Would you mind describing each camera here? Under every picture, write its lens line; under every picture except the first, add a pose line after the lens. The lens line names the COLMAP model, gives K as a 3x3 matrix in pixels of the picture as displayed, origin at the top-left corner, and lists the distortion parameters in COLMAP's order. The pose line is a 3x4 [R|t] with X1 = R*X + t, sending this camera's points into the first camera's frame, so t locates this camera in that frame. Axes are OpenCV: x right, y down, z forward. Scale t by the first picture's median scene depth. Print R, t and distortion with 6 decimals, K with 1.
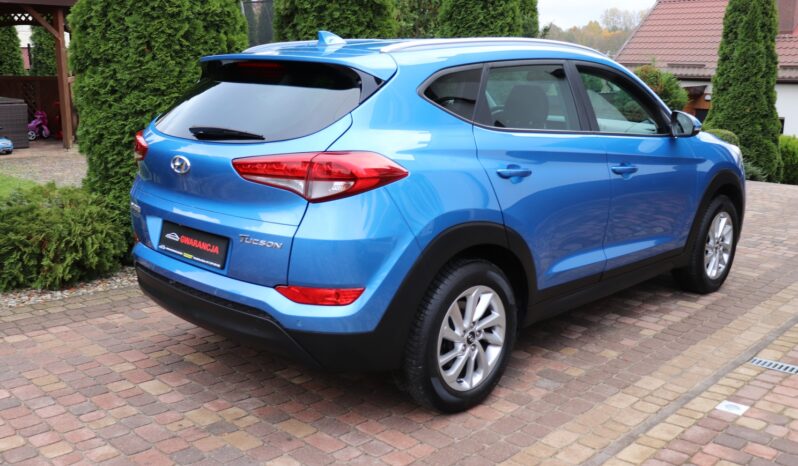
lens RADIAL K [[803.2, 0, 399.0], [0, 803.2, 233.0], [0, 0, 1]] dist [-0.078959, -0.002323]
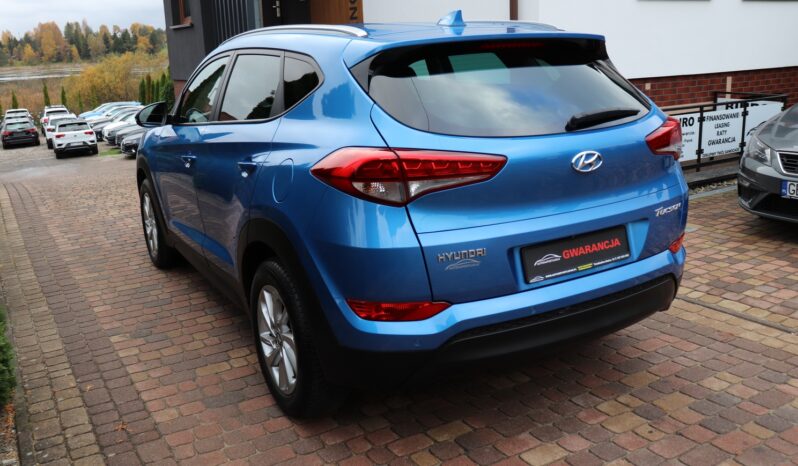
lens RADIAL K [[729.6, 0, 399.0], [0, 729.6, 233.0], [0, 0, 1]] dist [-0.079341, 0.010776]
pose [[0.250233, -0.263069, 0.931761, -1.080788], [0.252077, 0.946890, 0.199643, -0.222471], [-0.934795, 0.184919, 0.303256, 0.986828]]
